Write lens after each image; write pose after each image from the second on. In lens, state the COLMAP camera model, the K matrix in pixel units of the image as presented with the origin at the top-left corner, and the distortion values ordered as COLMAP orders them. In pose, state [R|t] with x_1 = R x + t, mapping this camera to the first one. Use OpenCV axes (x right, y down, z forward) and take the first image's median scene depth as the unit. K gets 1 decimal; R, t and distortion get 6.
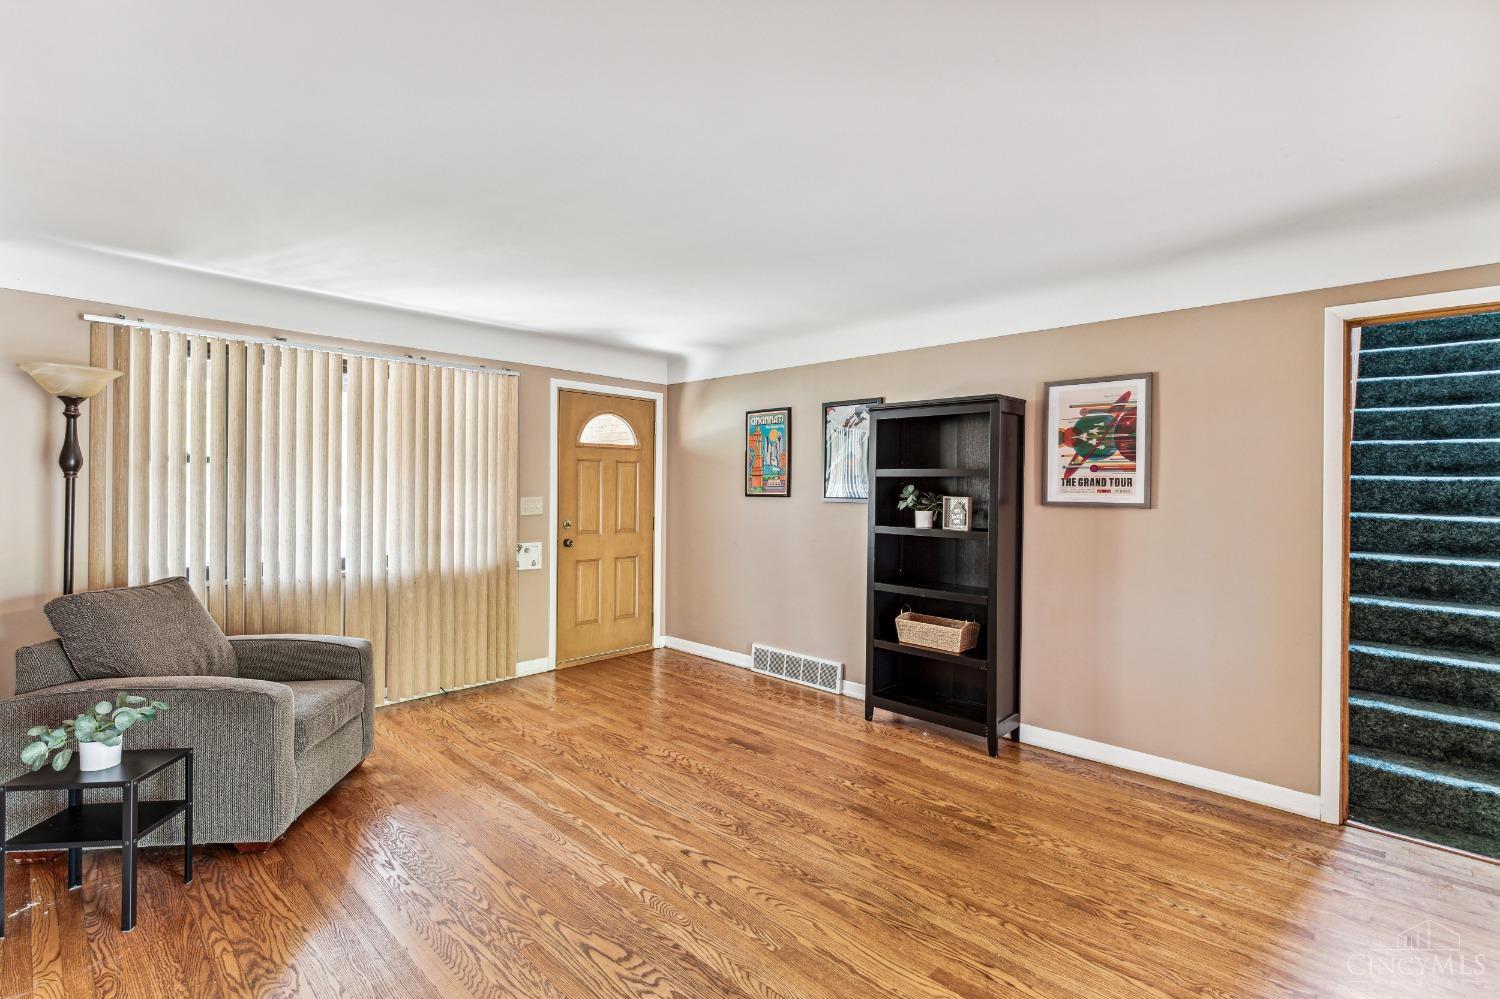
lens RADIAL K [[691.3, 0, 747.2], [0, 691.3, 493.5], [0, 0, 1]] dist [0.005954, -0.000556]
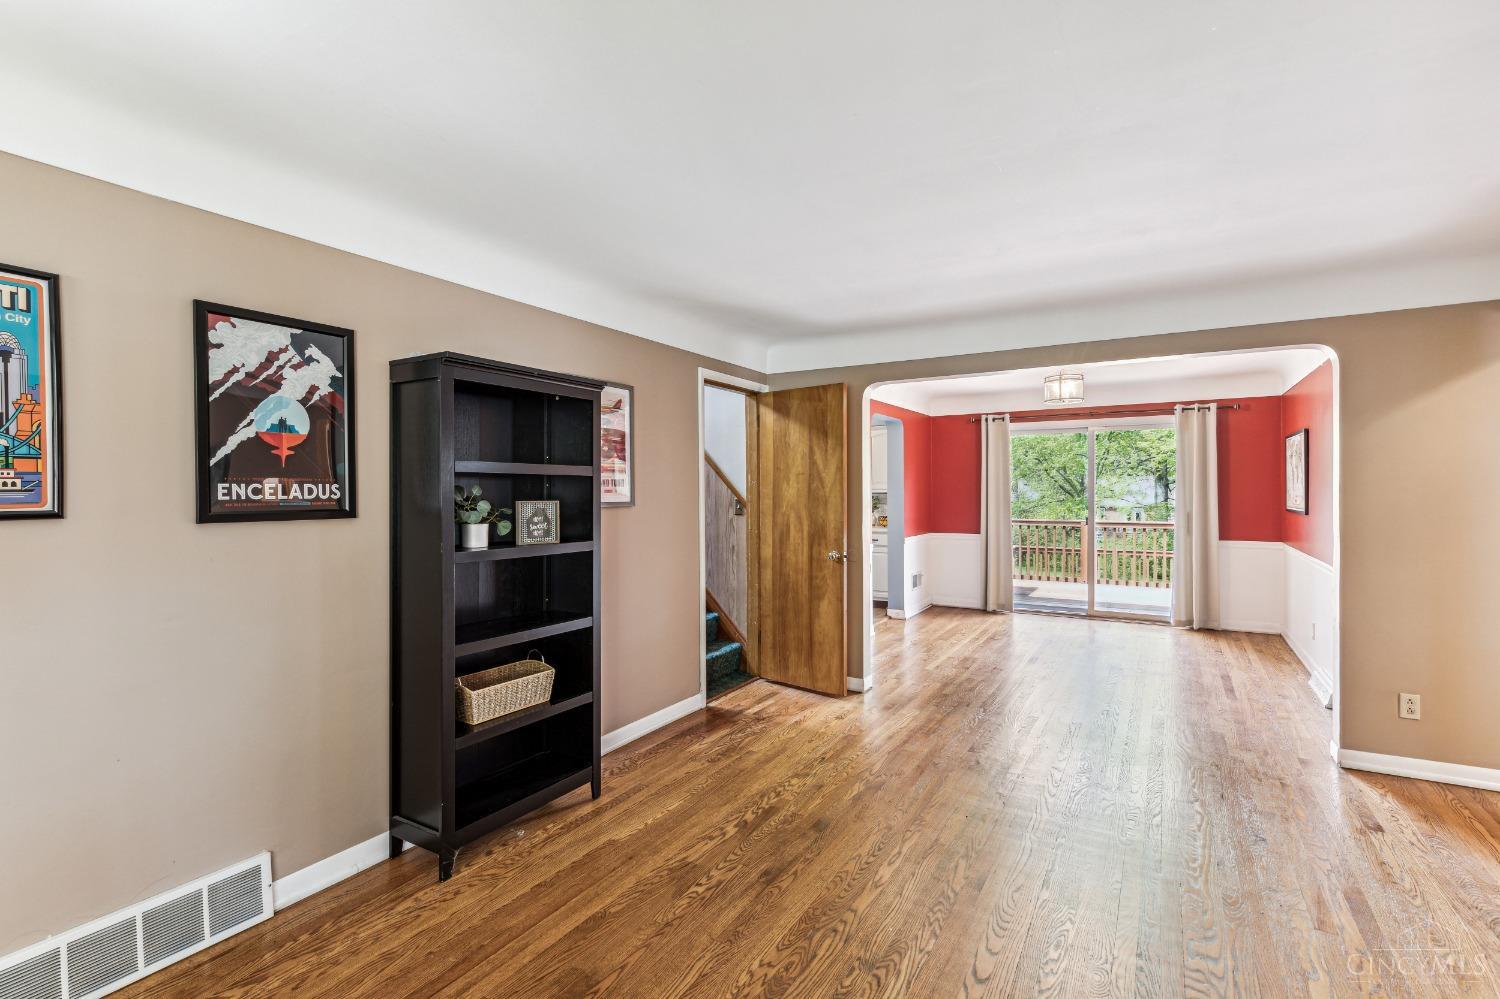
lens RADIAL K [[691.3, 0, 742.5], [0, 691.3, 489.8], [0, 0, 1]] dist [0.005954, -0.000556]
pose [[-0.212687, -0.009615, 0.977073, -0.519557], [0.010181, 0.999875, 0.012056, -0.014527], [-0.977067, 0.012511, -0.212563, 0.983145]]
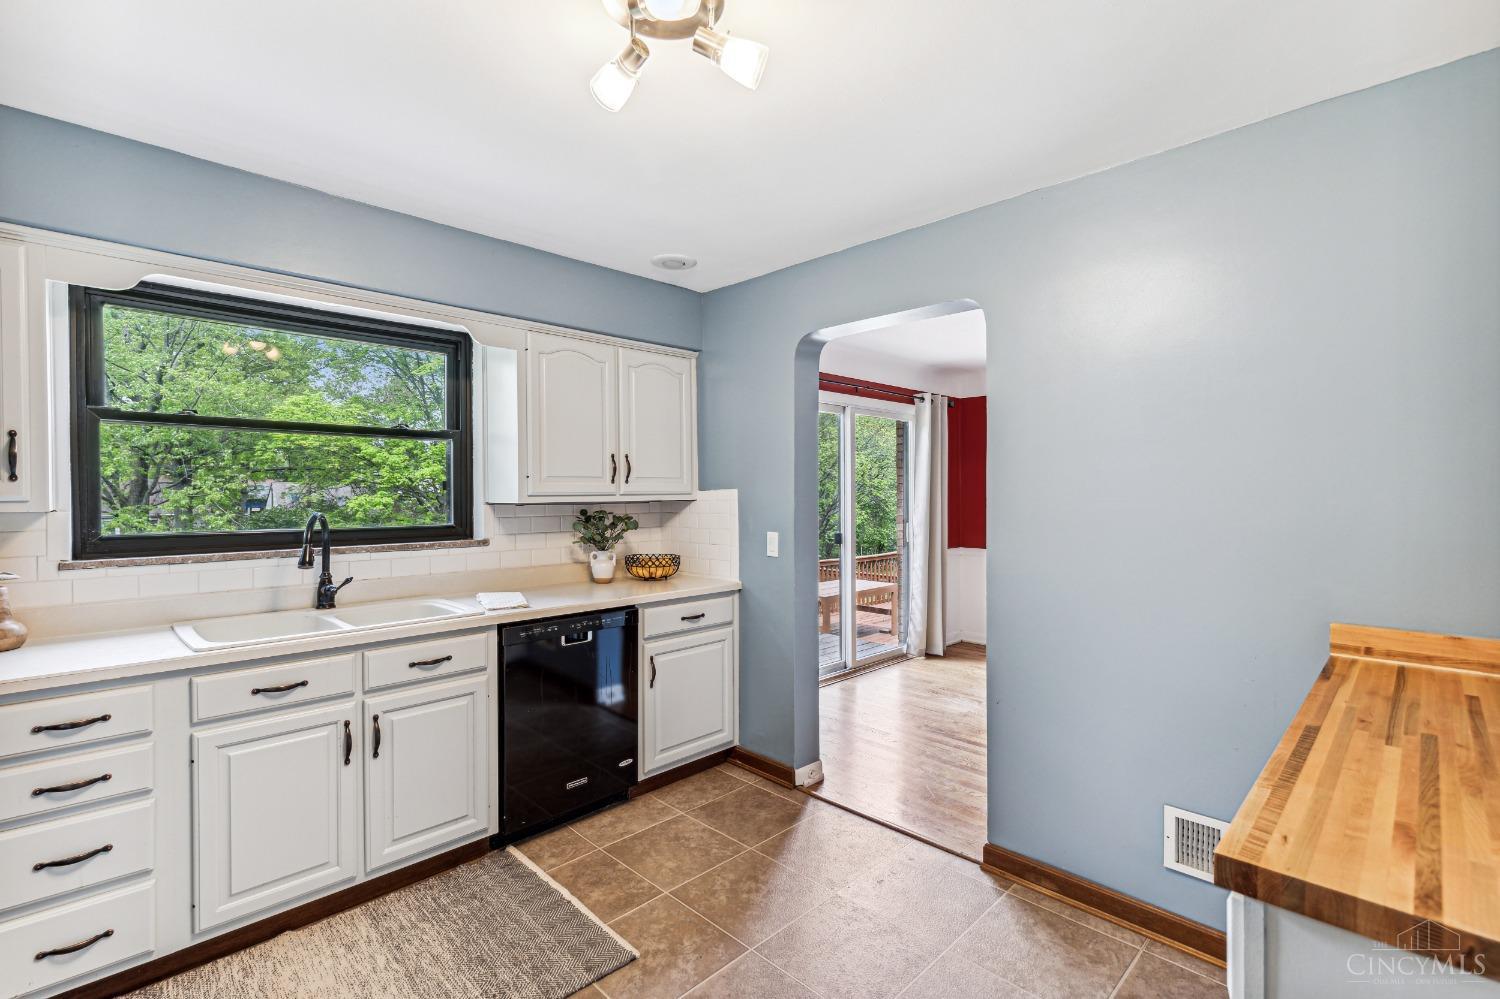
lens RADIAL K [[691.3, 0, 759.6], [0, 691.3, 495.5], [0, 0, 1]] dist [0.005954, -0.000556]
pose [[-0.999922, -0.008348, 0.009293, 1.420426], [-0.008185, 0.999813, 0.017506, -0.002540], [-0.009438, 0.017429, -0.999804, 1.014977]]
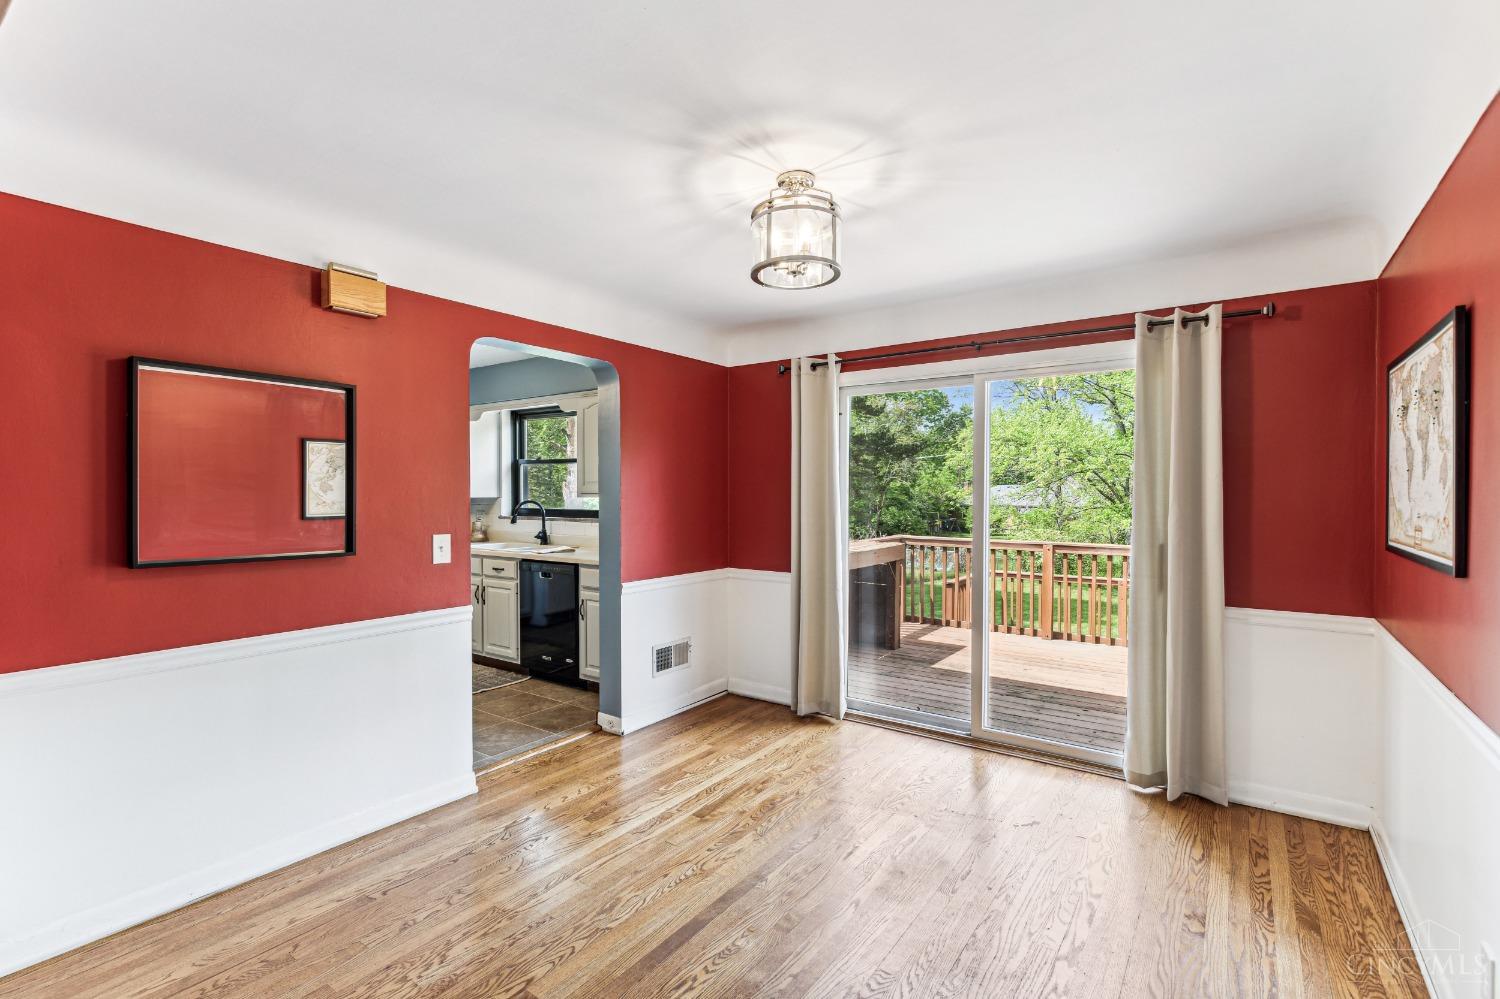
lens RADIAL K [[691.3, 0, 729.9], [0, 691.3, 500.1], [0, 0, 1]] dist [0.005954, -0.000556]
pose [[-0.126822, -0.019414, 0.991735, 0.252162], [0.008308, 0.999753, 0.020633, 0.001530], [-0.991891, 0.010856, -0.126629, 0.060209]]
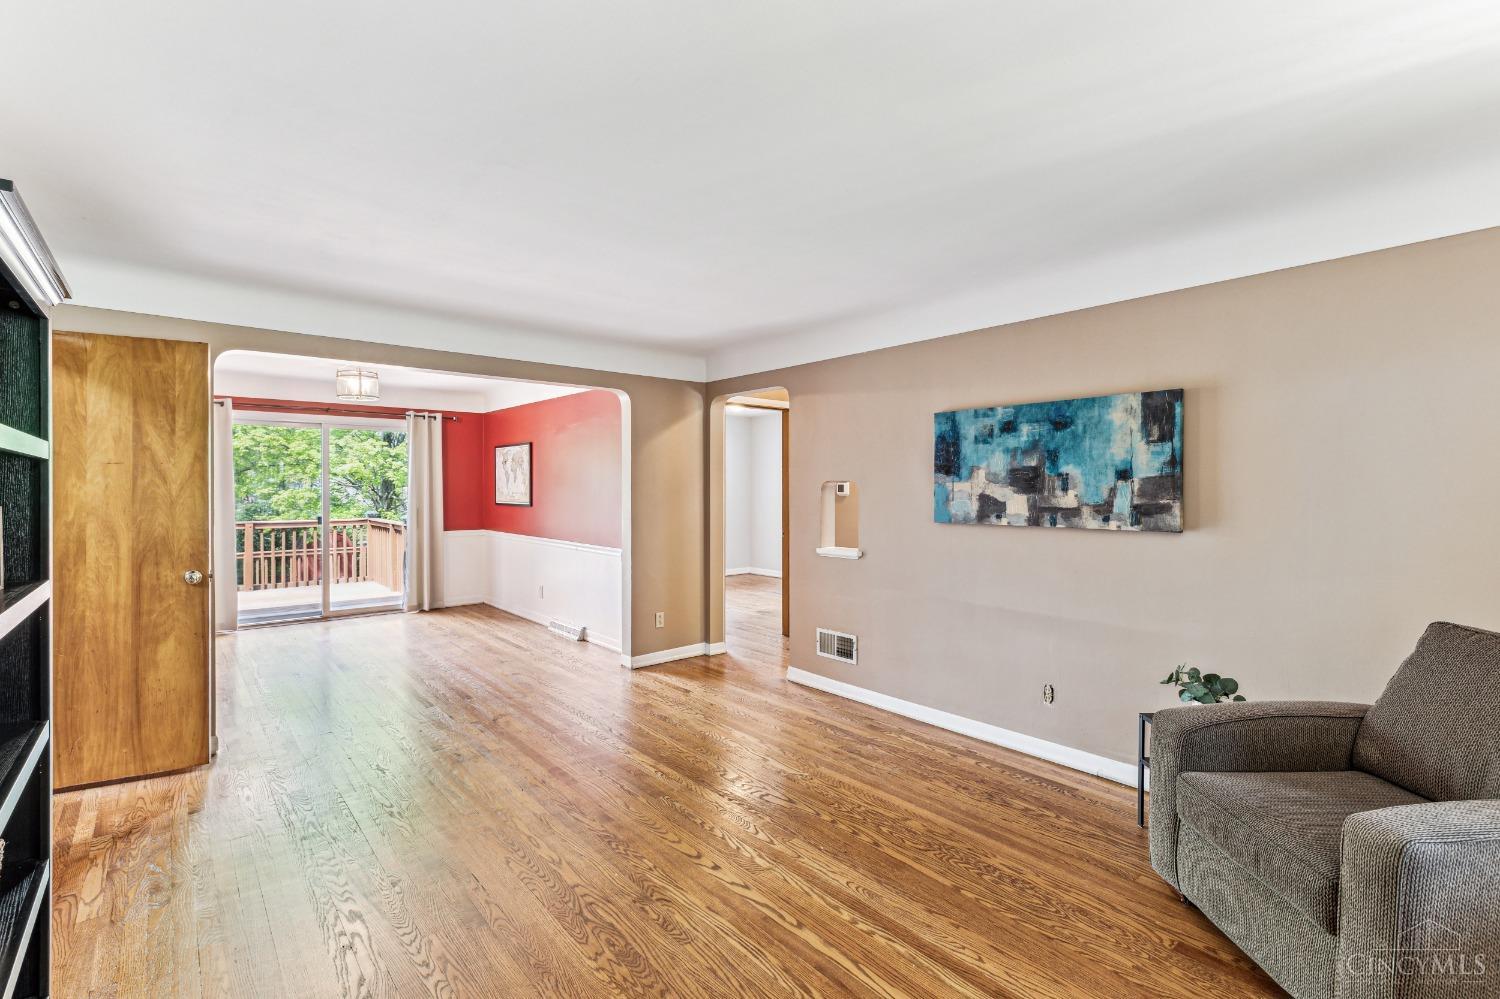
lens RADIAL K [[691.3, 0, 748.5], [0, 691.3, 489.4], [0, 0, 1]] dist [0.005954, -0.000556]
pose [[-0.994270, -0.010241, 0.106403, -0.164514], [-0.008811, 0.999865, 0.013901, -0.013702], [-0.106530, 0.012884, -0.994226, 1.388170]]
